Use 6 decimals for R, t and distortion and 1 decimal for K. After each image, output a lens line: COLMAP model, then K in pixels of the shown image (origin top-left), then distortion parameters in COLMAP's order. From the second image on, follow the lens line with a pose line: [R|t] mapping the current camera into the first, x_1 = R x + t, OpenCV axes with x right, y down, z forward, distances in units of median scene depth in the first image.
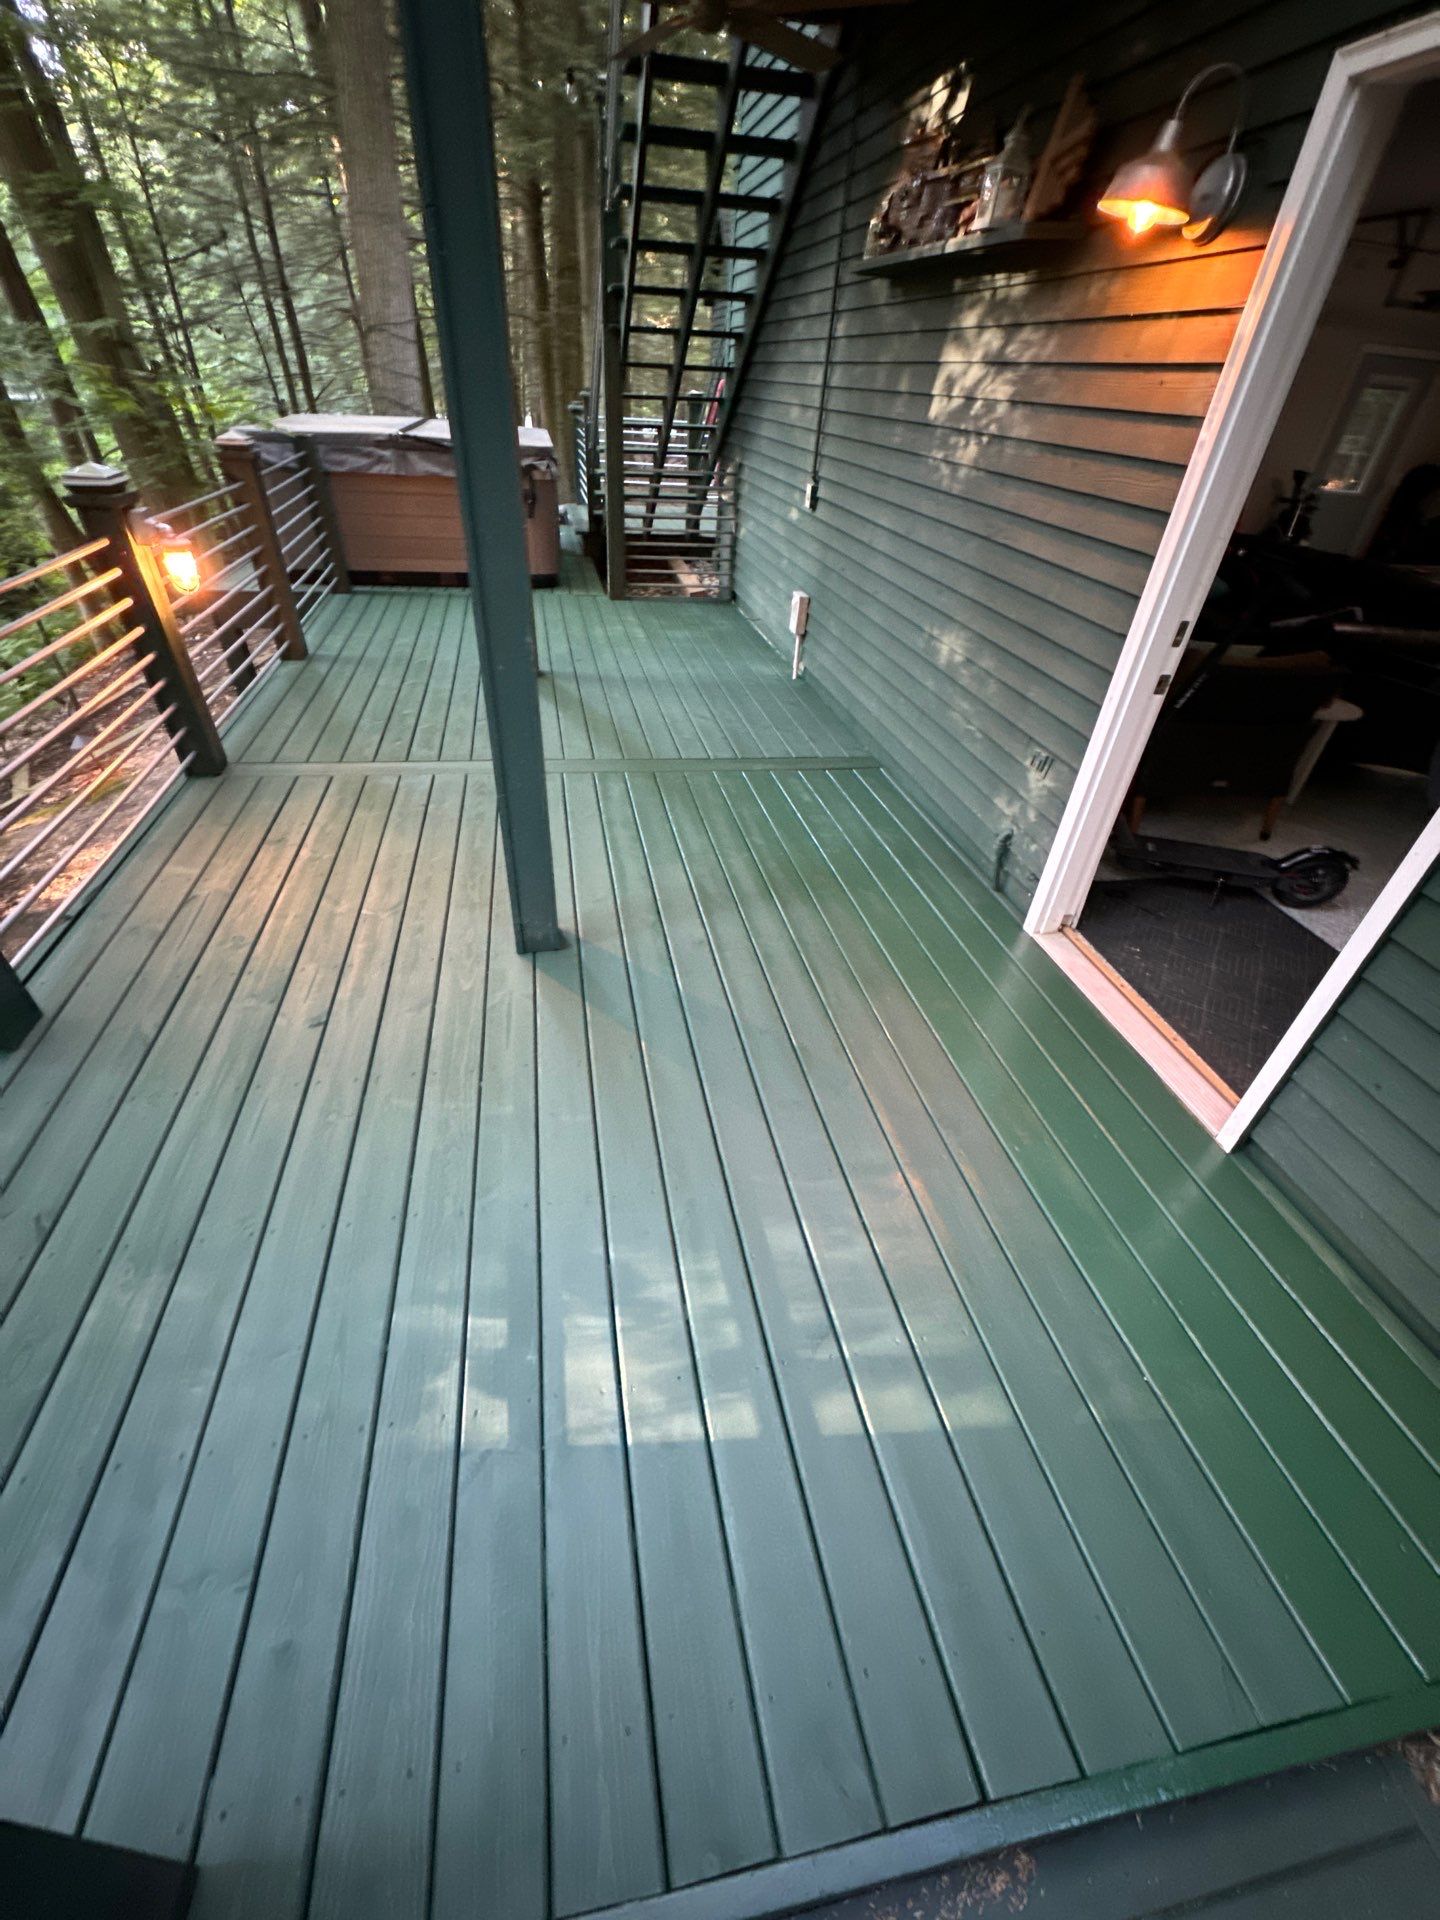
lens RADIAL K [[763.1, 0, 712.5], [0, 763.1, 962.9], [0, 0, 1]] dist [-0.004774, 0.000220]
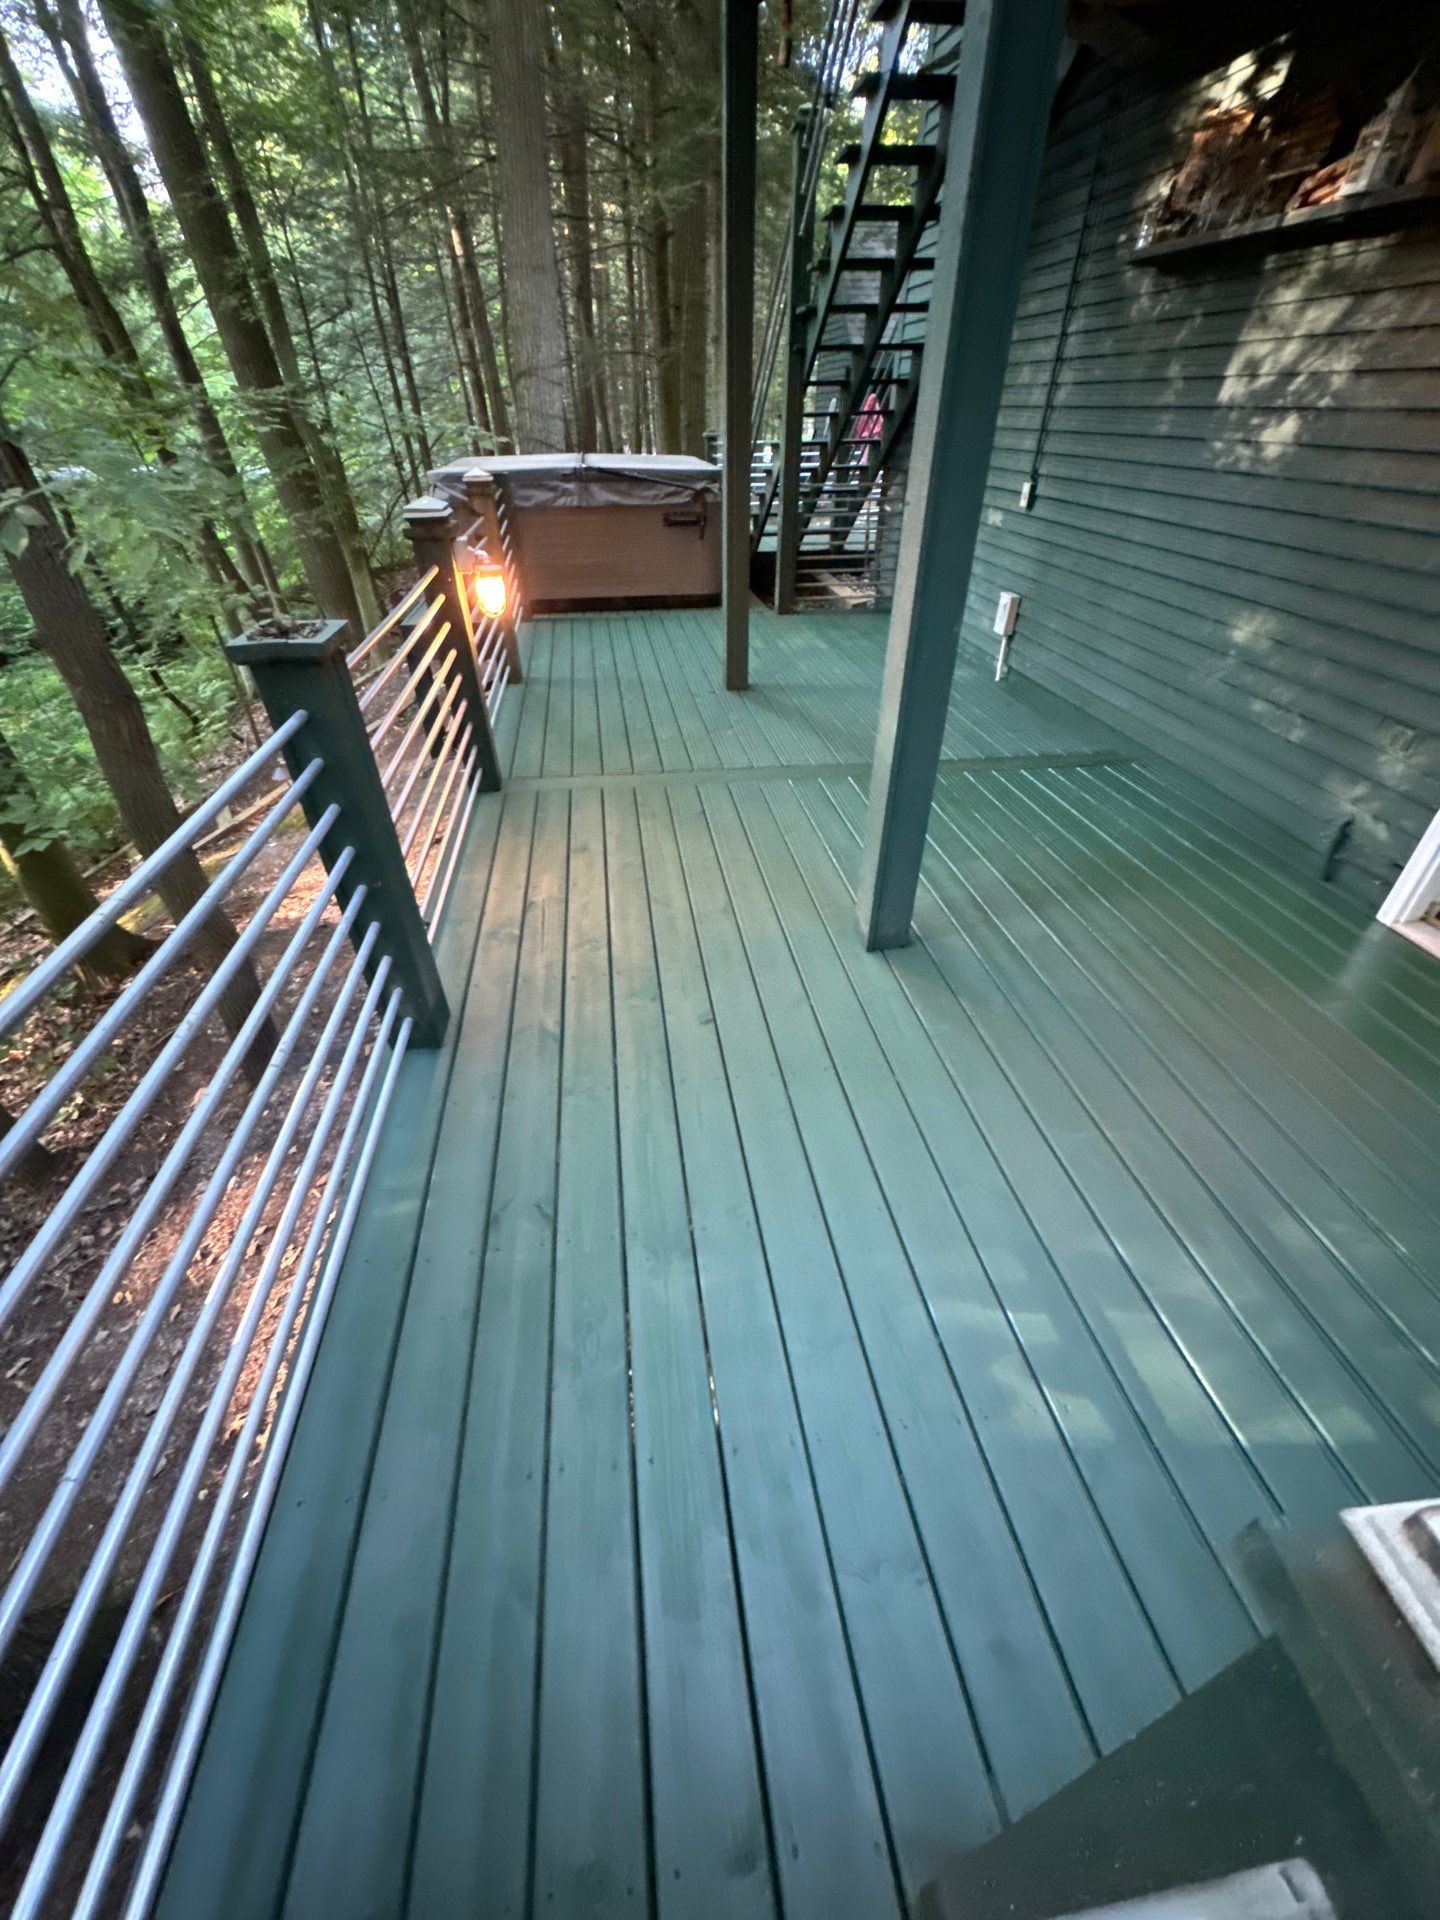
lens RADIAL K [[763.1, 0, 717.4], [0, 763.1, 960.6], [0, 0, 1]] dist [-0.004774, 0.000220]
pose [[0.996303, -0.015973, -0.084416, -0.292744], [0.013724, 0.999537, -0.027149, 0.019527], [0.084810, 0.025890, 0.996061, -0.005667]]
